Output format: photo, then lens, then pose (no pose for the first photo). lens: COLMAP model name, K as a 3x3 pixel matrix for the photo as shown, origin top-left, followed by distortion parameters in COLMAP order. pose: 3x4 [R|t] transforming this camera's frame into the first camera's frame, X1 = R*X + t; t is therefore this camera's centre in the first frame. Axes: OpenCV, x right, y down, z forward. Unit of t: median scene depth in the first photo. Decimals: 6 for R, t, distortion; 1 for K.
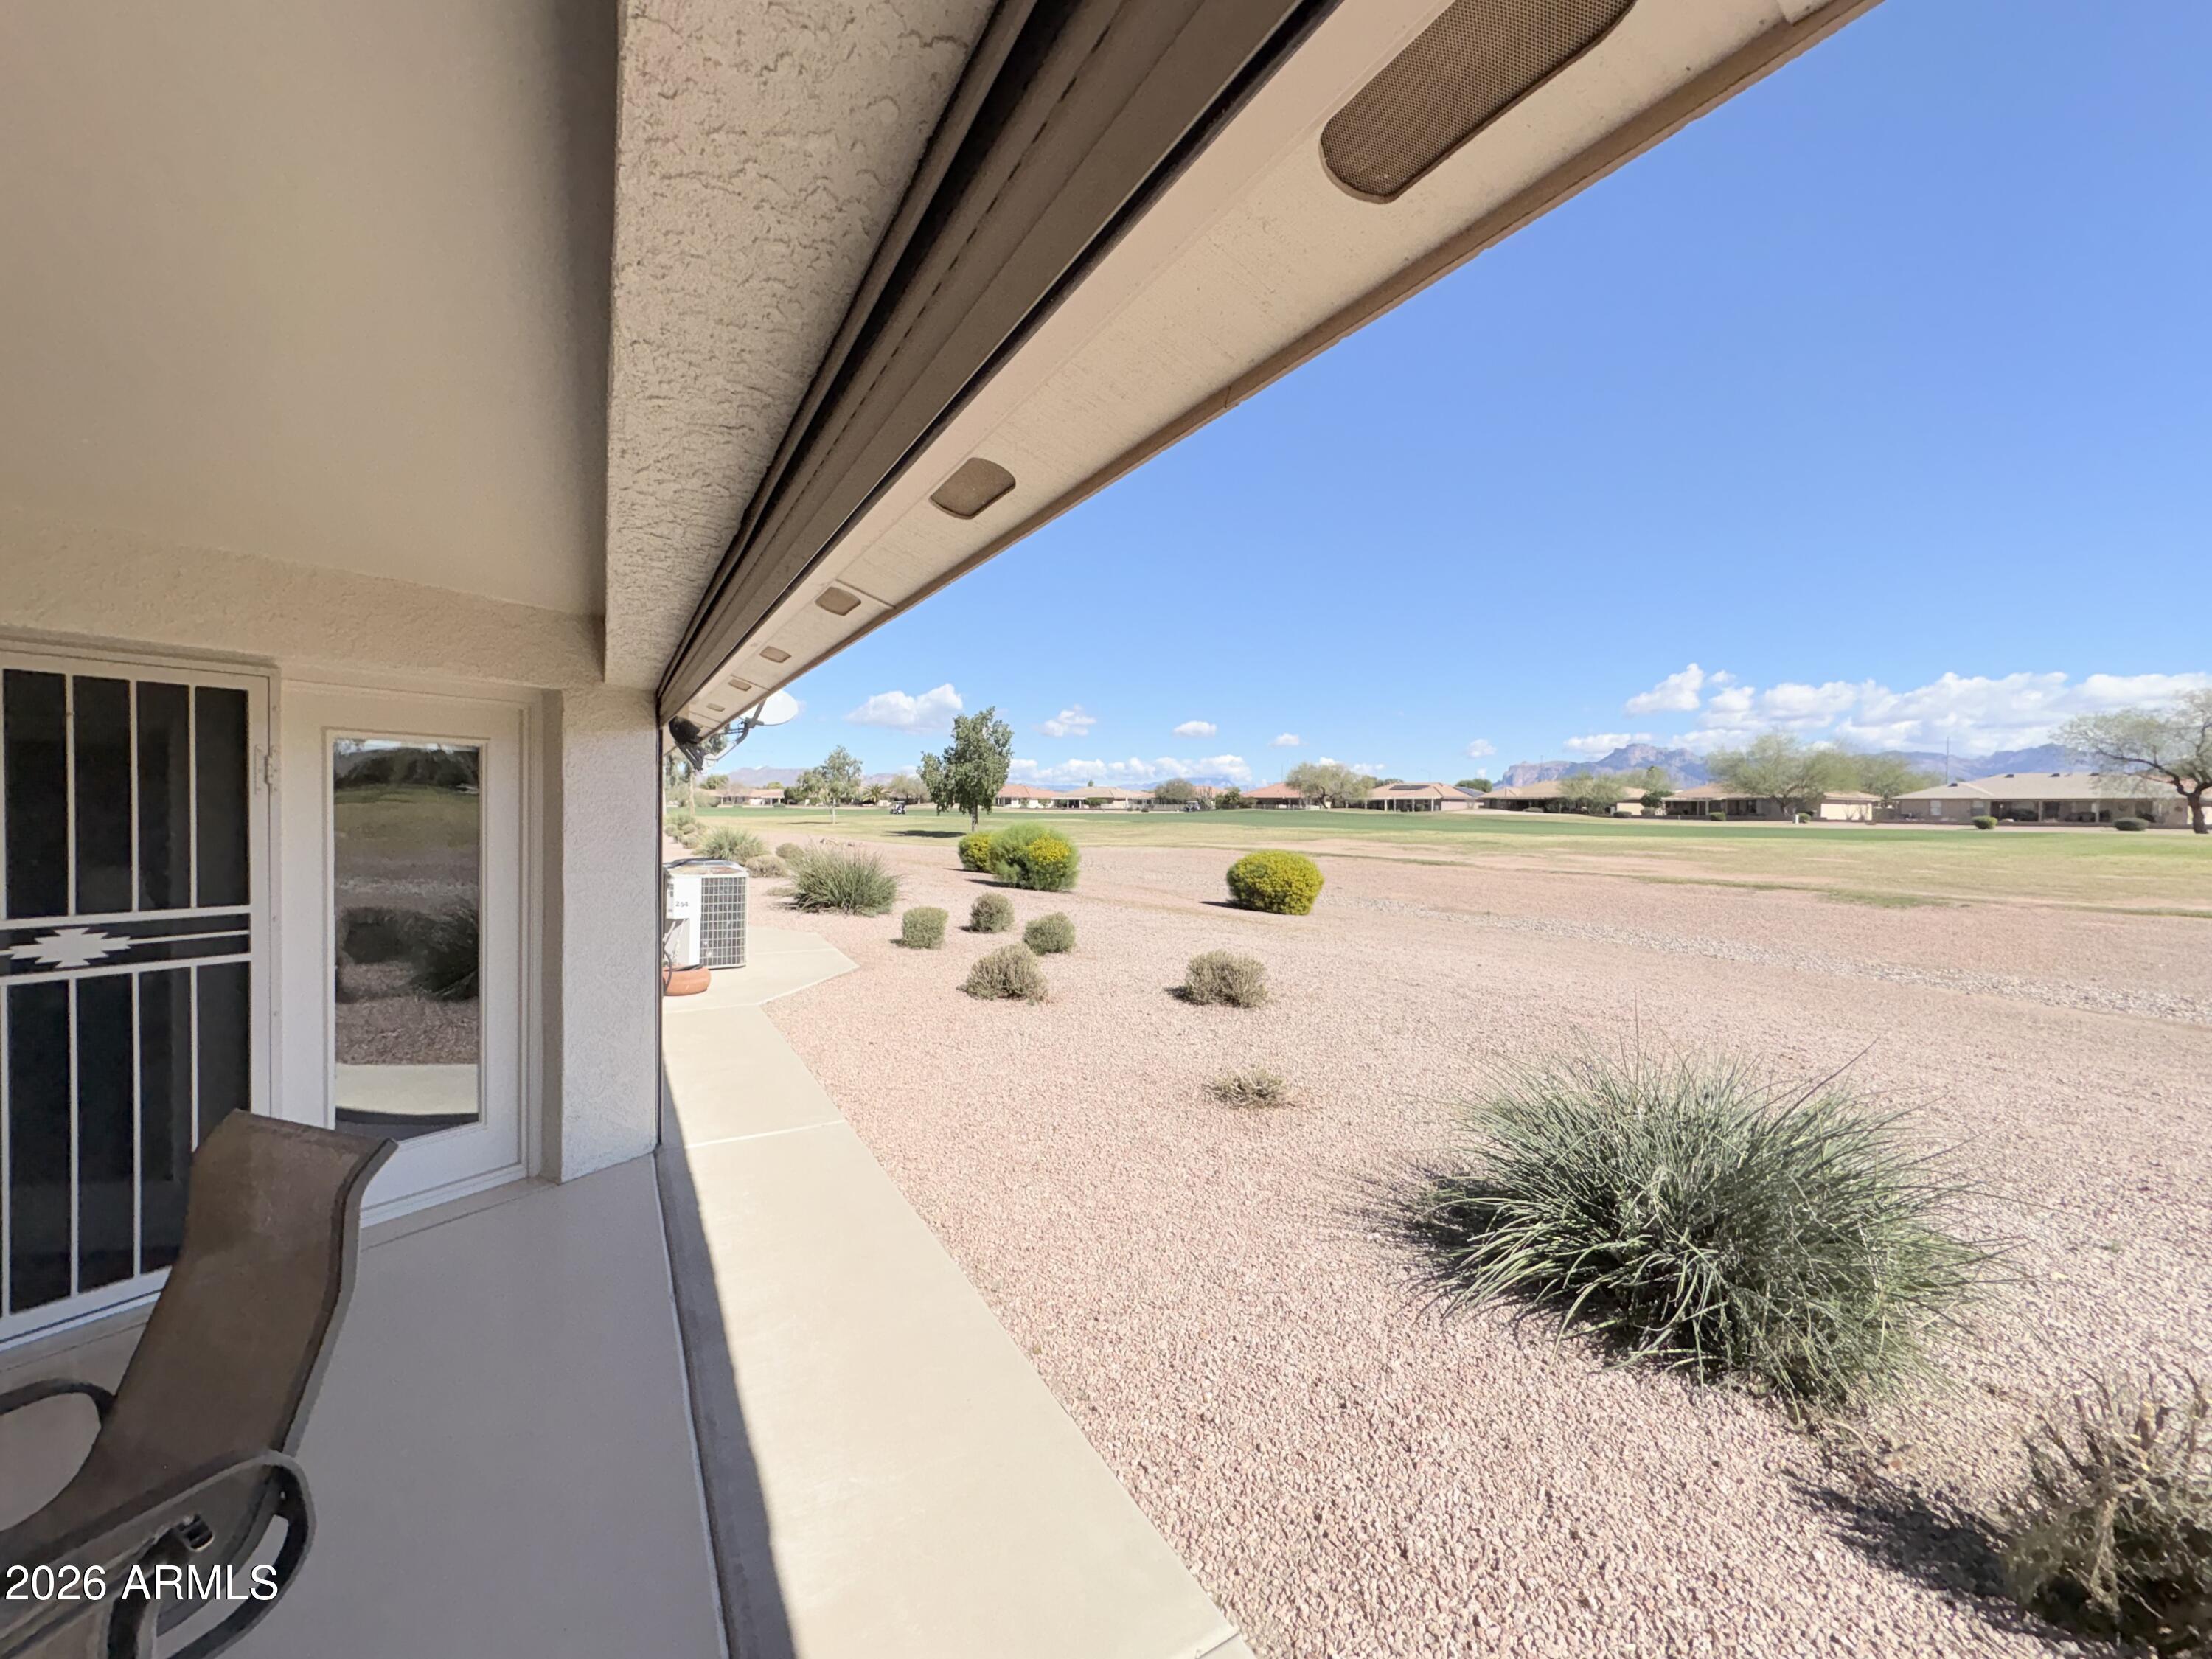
lens RADIAL K [[878.1, 0, 1106.1], [0, 878.1, 832.4], [0, 0, 1]] dist [0.000847, -0.000109]
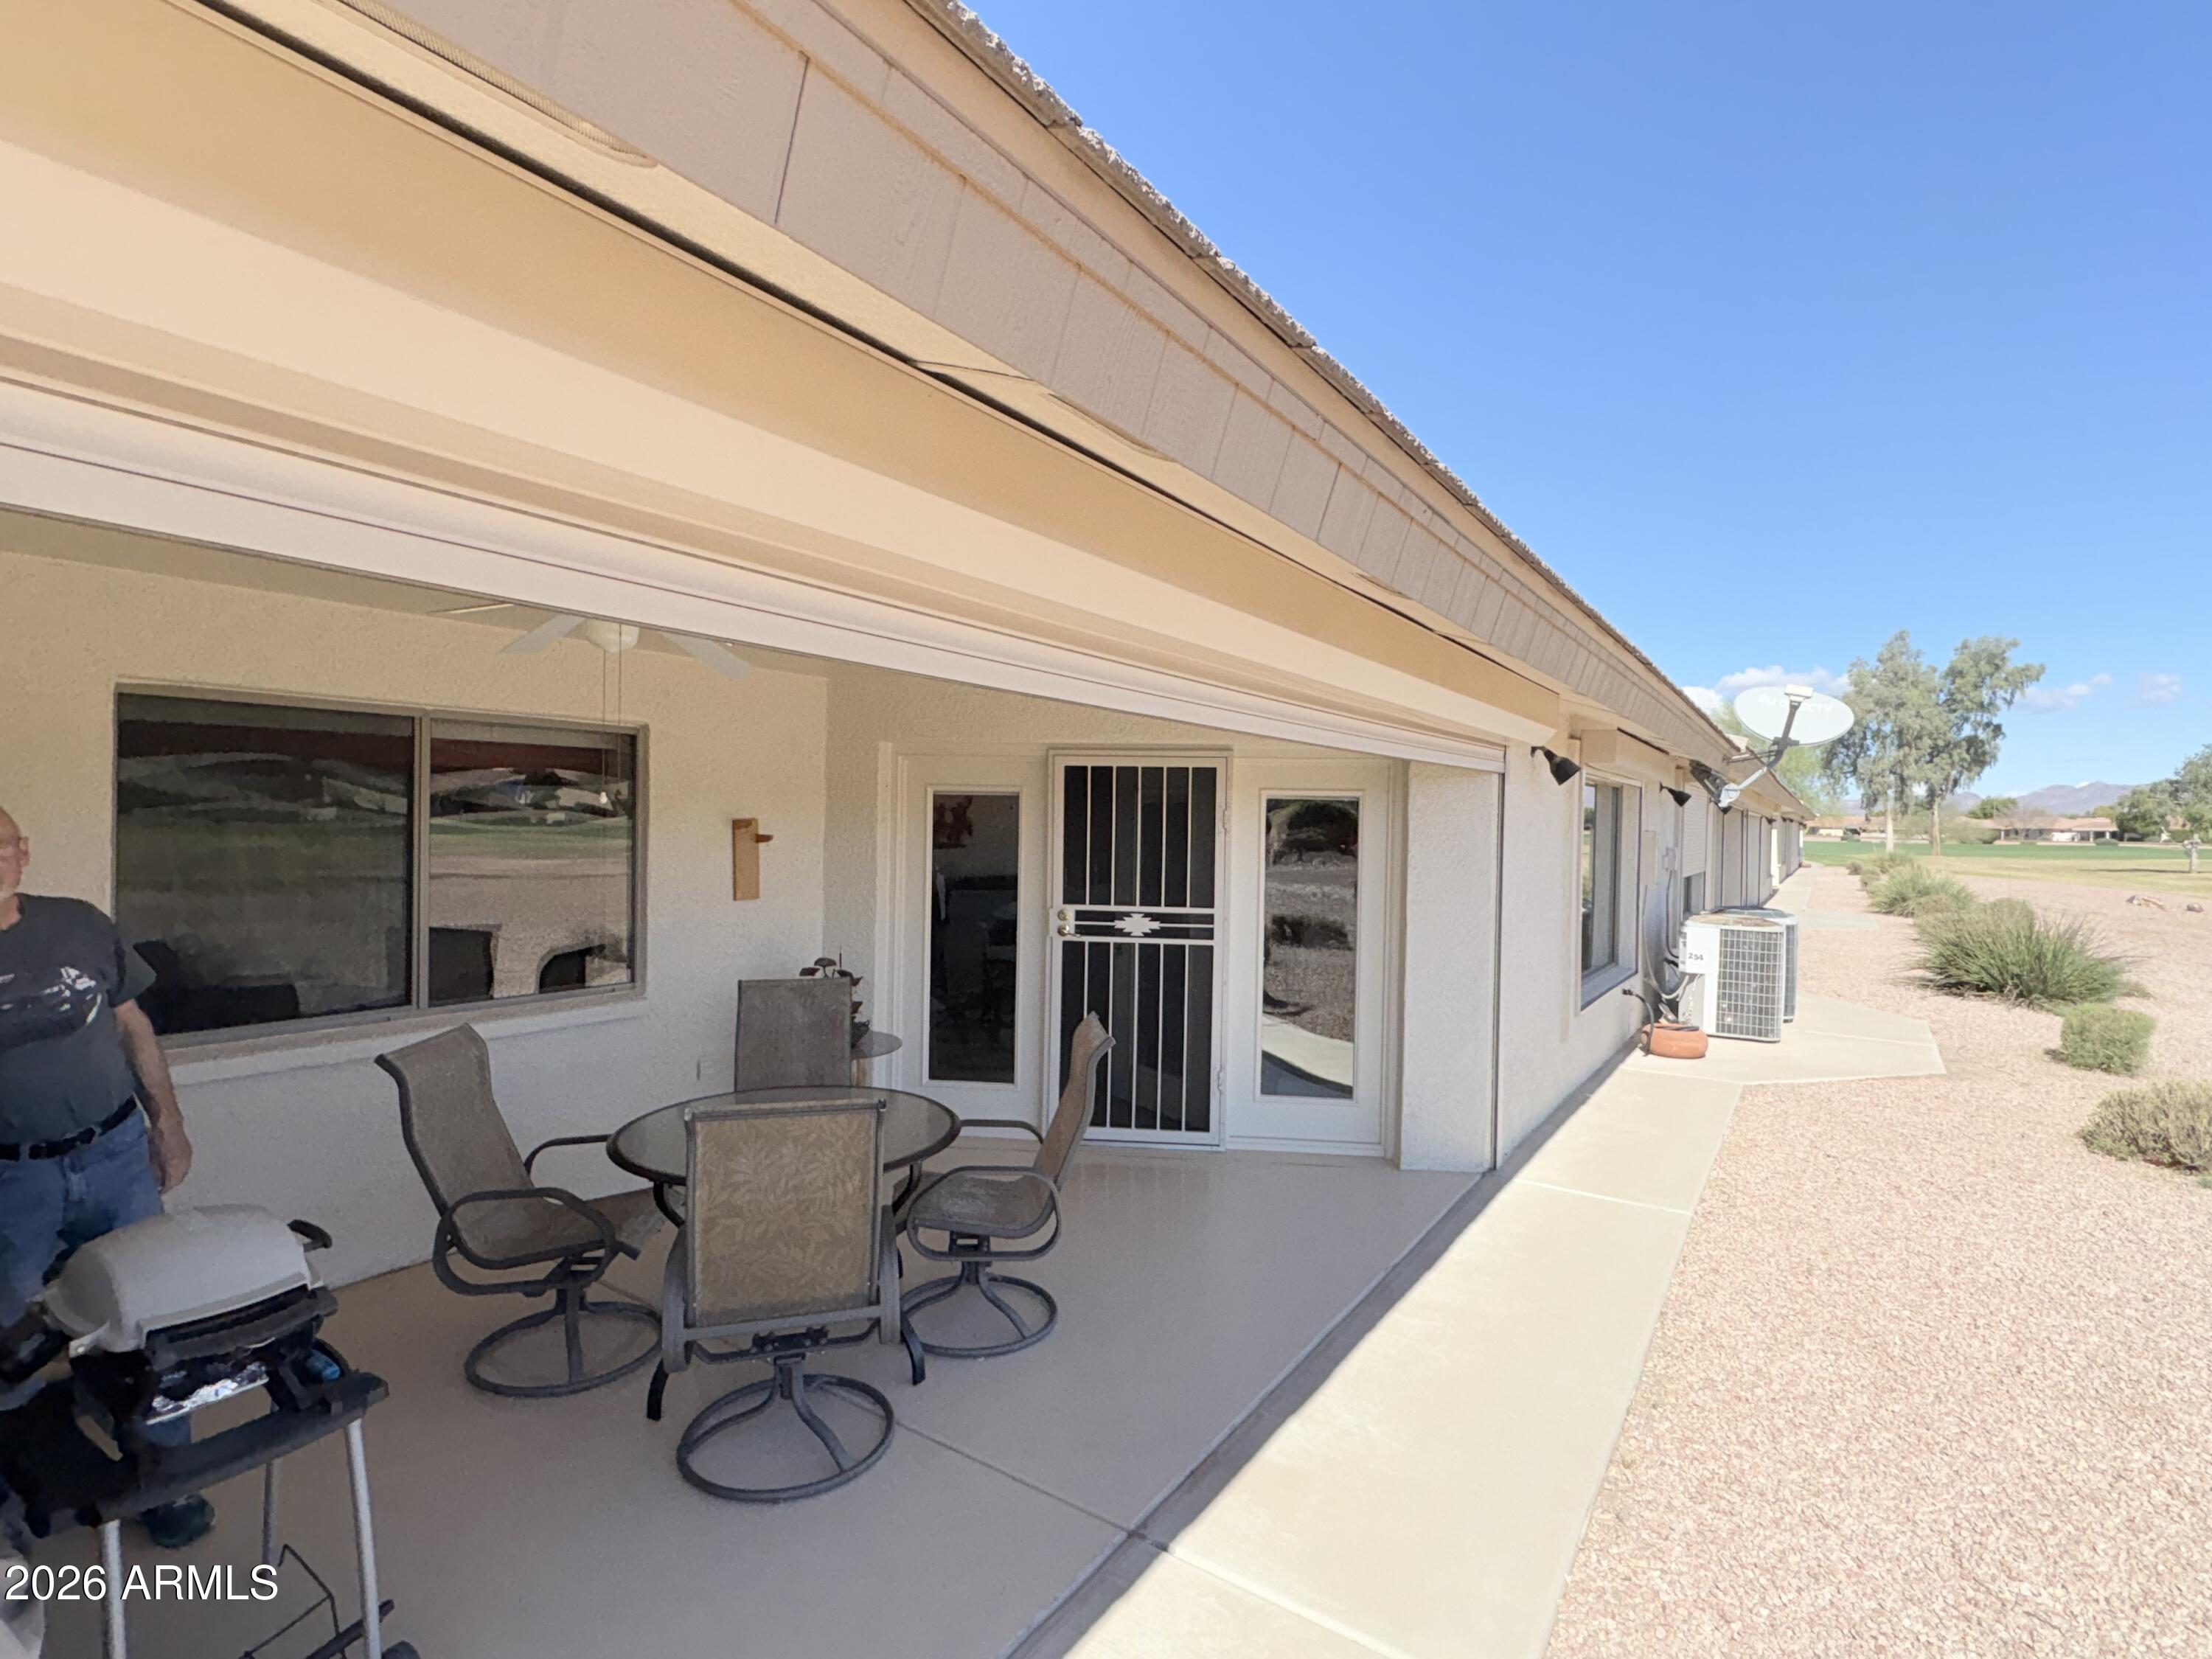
lens RADIAL K [[1058.1, 0, 1107.8], [0, 1058.1, 831.0], [0, 0, 1]] dist [-0.000179, -0.001136]
pose [[0.439036, 0.000381, -0.898469, 0.195900], [-0.035314, 0.999234, -0.016833, -0.004636], [0.897775, 0.039119, 0.438714, 0.009826]]
